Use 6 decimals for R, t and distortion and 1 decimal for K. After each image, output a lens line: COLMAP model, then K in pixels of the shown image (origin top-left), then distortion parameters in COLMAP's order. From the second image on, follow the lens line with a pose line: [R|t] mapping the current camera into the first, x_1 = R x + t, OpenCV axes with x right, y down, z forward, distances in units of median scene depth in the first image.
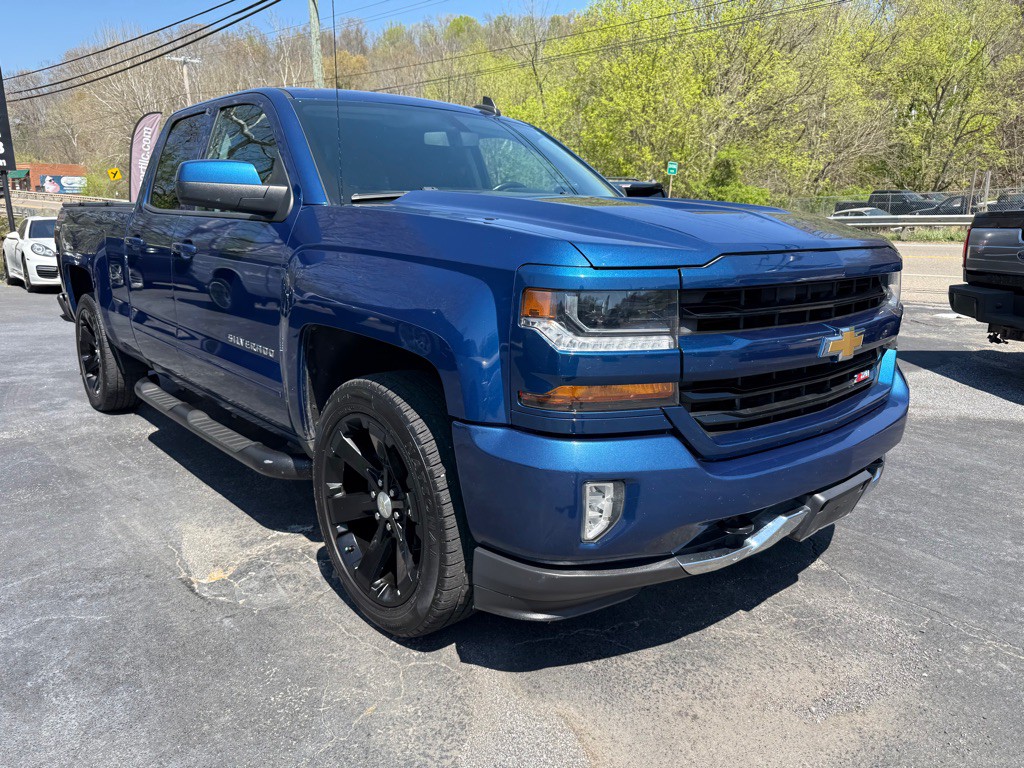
lens RADIAL K [[725.1, 0, 518.5], [0, 725.1, 384.9], [0, 0, 1]] dist [0.021202, -0.033121]
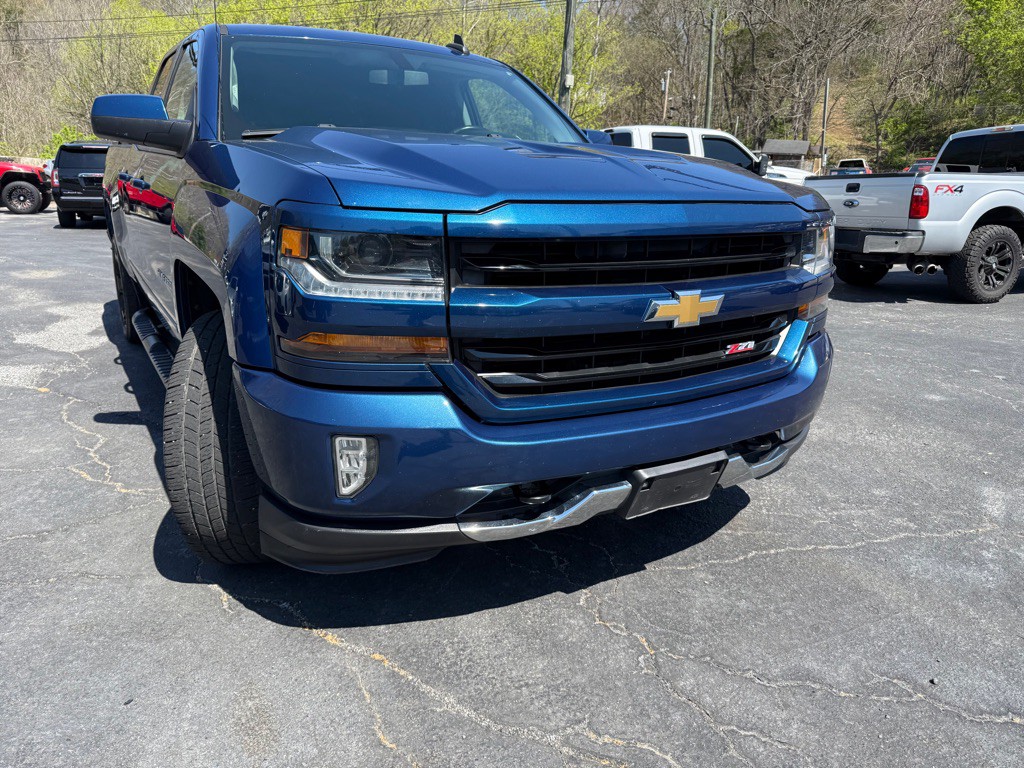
lens RADIAL K [[708.3, 0, 517.5], [0, 708.3, 387.7], [0, 0, 1]] dist [0.183394, -0.385527]
pose [[0.985439, 0.073396, -0.153371, 0.389208], [-0.063819, 0.995746, 0.066468, -0.005078], [0.157597, -0.055712, 0.985931, 0.088319]]
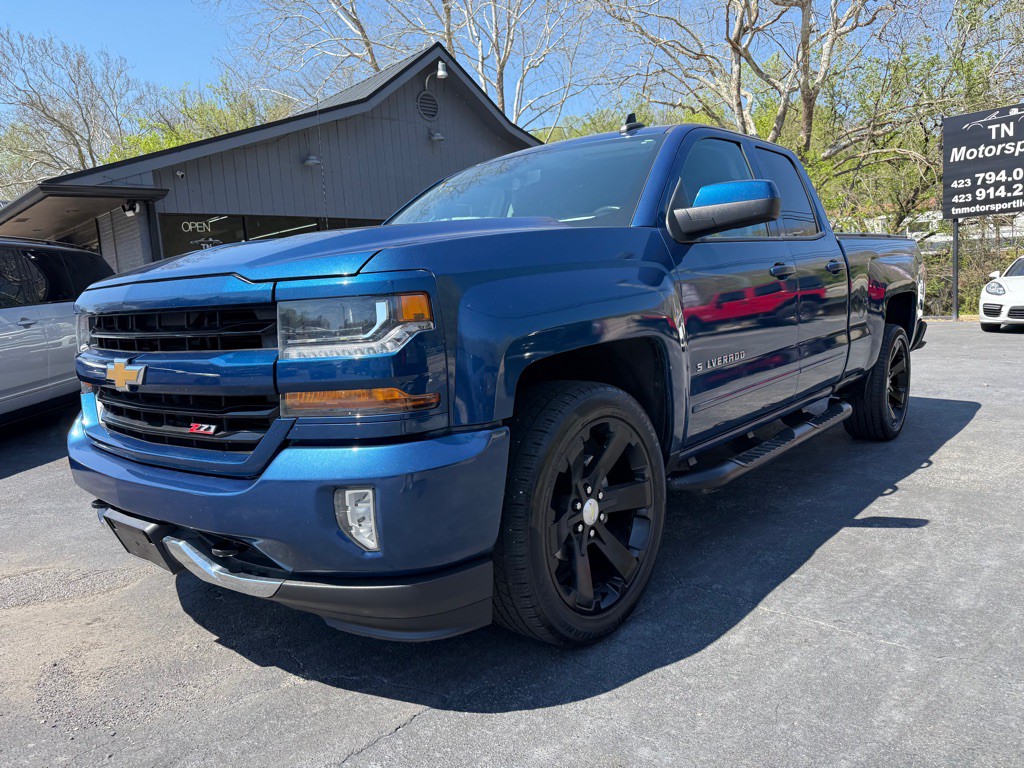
lens RADIAL K [[726.3, 0, 516.0], [0, 726.3, 395.8], [0, 0, 1]] dist [0.011313, -0.018681]
pose [[0.154376, 0.126359, -0.979899, 1.542458], [-0.163798, 0.981337, 0.100740, -0.221819], [0.974340, 0.144954, 0.172192, 1.382101]]
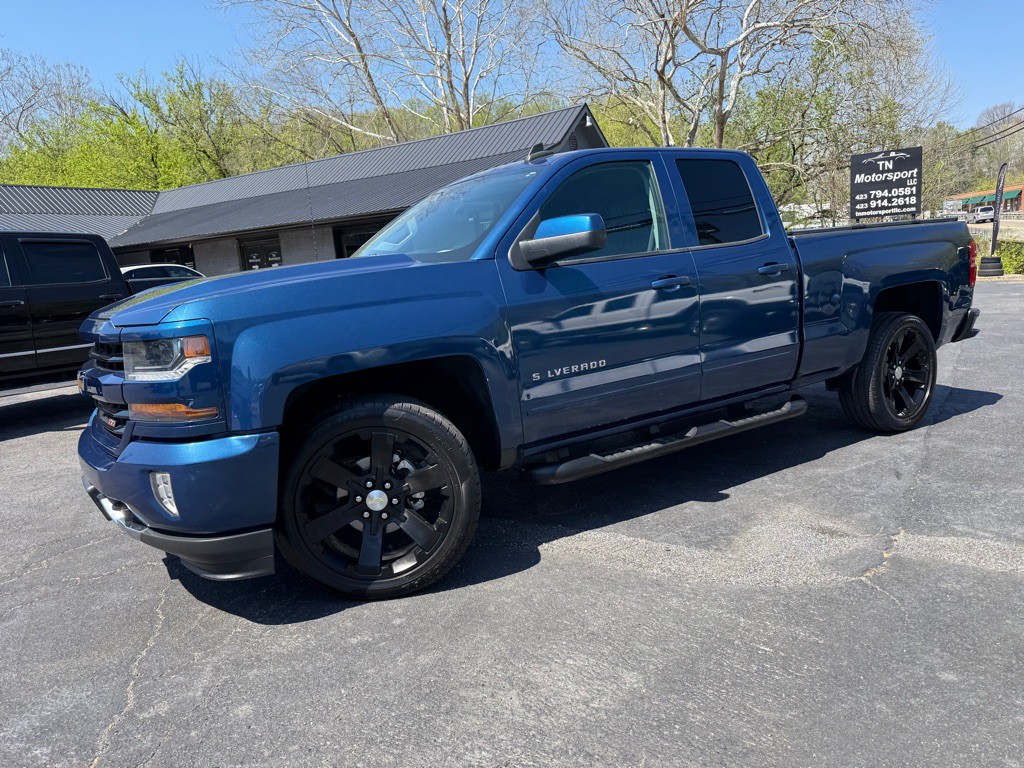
lens RADIAL K [[722.5, 0, 520.7], [0, 722.5, 377.7], [0, 0, 1]] dist [0.043410, -0.051090]
pose [[-0.124481, 0.154107, -0.980181, 1.807223], [-0.139417, 0.975348, 0.171053, -0.449991], [0.982378, 0.157947, -0.099927, 2.052000]]
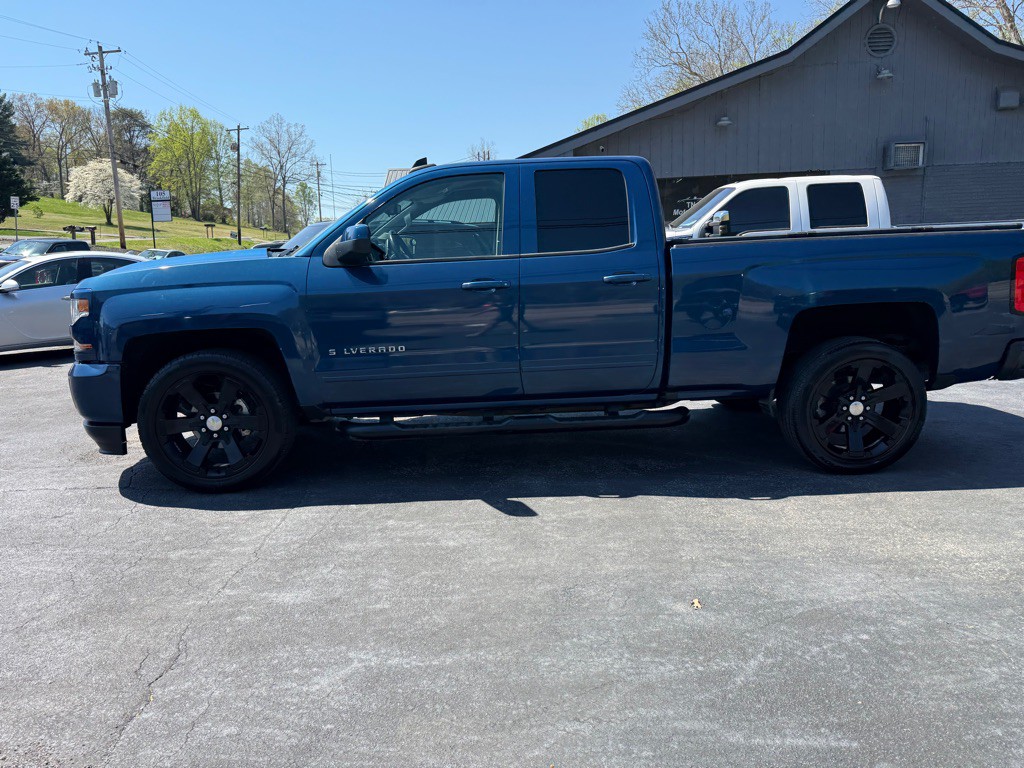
lens RADIAL K [[725.1, 0, 518.5], [0, 725.1, 384.9], [0, 0, 1]] dist [0.021202, -0.033121]
pose [[-0.609163, 0.154152, -0.777919, 1.506718], [-0.145886, 0.942404, 0.300985, -0.767728], [0.779511, 0.296837, -0.551589, 3.418269]]
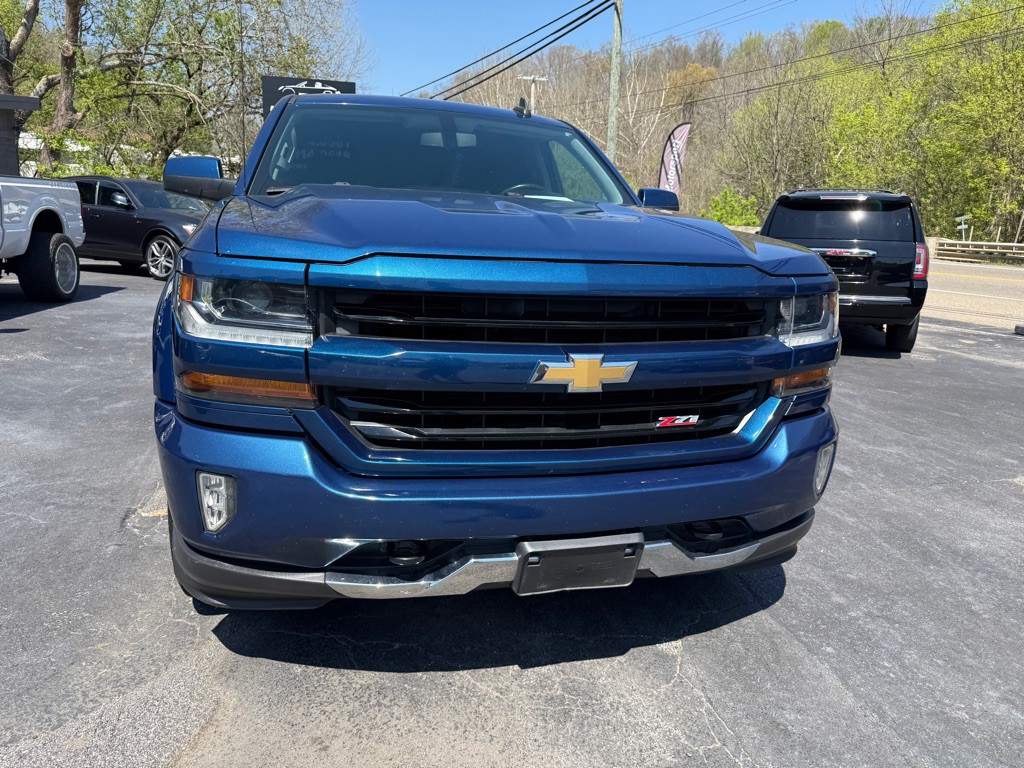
lens RADIAL K [[722.5, 0, 520.7], [0, 722.5, 377.7], [0, 0, 1]] dist [0.043410, -0.051090]
pose [[0.906913, 0.126879, -0.401758, 0.724873], [-0.136242, 0.990661, 0.005311, -0.046716], [0.398680, 0.049920, 0.915730, 0.210472]]
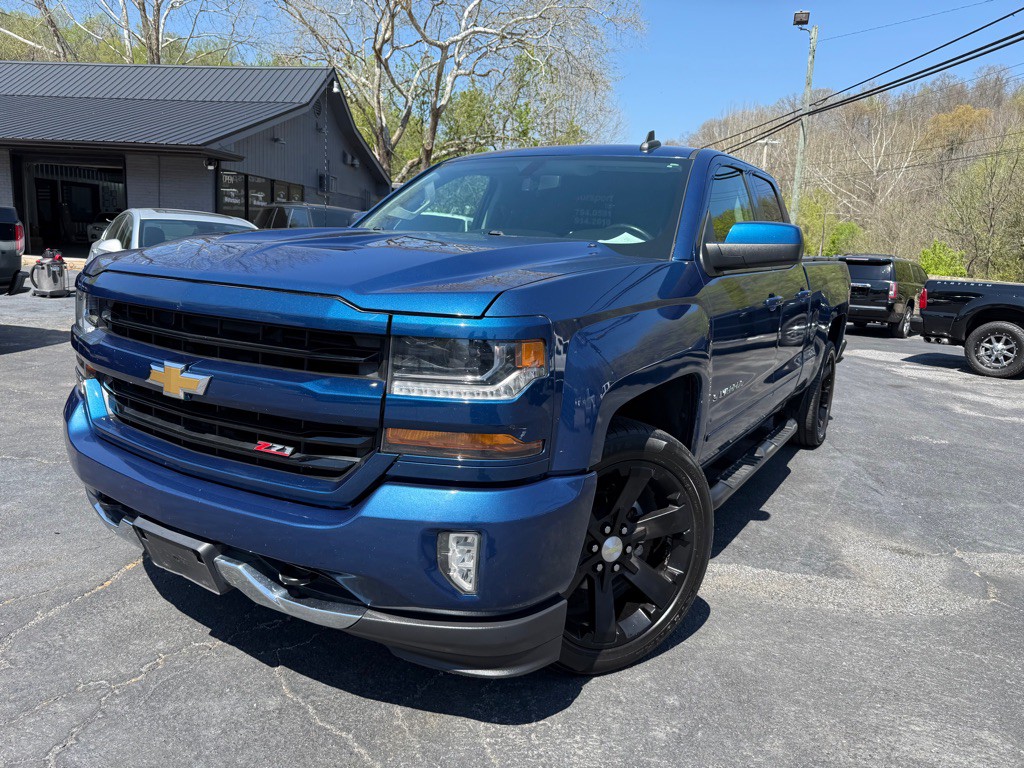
lens RADIAL K [[723.2, 0, 506.3], [0, 723.2, 383.5], [0, 0, 1]] dist [0.031026, -0.046023]
pose [[0.288507, 0.189667, -0.938504, 1.466562], [-0.259838, 0.958910, 0.113914, -0.273188], [0.921547, 0.210994, 0.325935, 1.105001]]
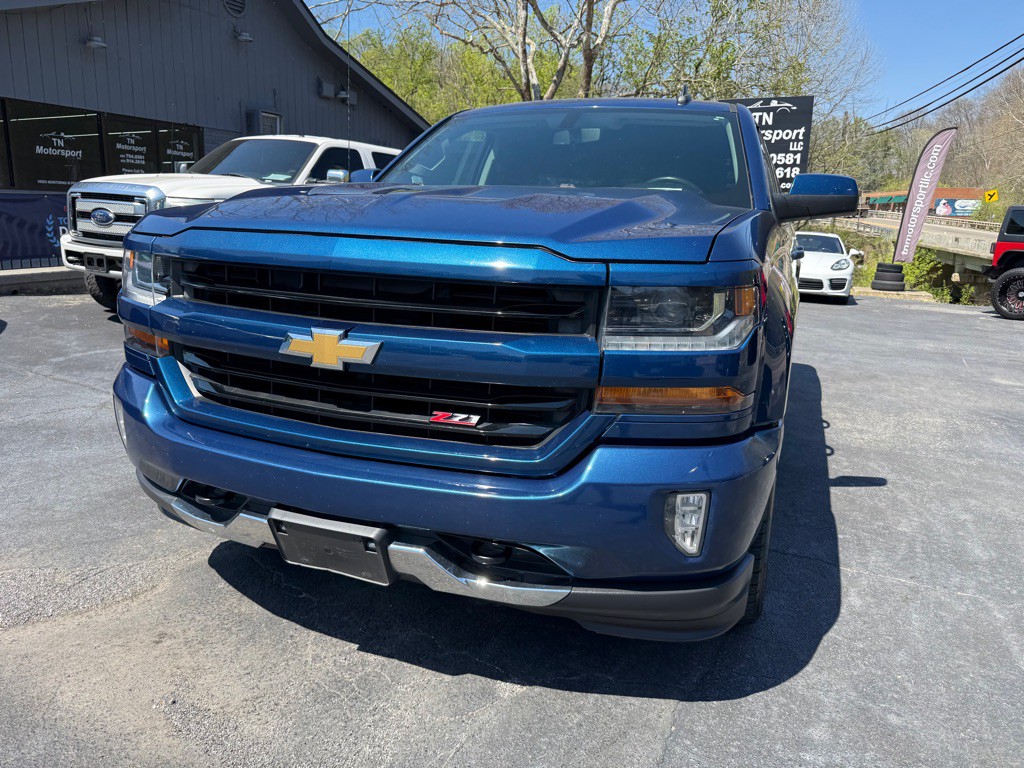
lens RADIAL K [[725.1, 0, 518.5], [0, 725.1, 384.9], [0, 0, 1]] dist [0.021202, -0.033121]
pose [[0.467315, 0.204908, -0.860017, 1.275896], [-0.230822, 0.967309, 0.105047, -0.155241], [0.853427, 0.149421, 0.499336, 0.794453]]
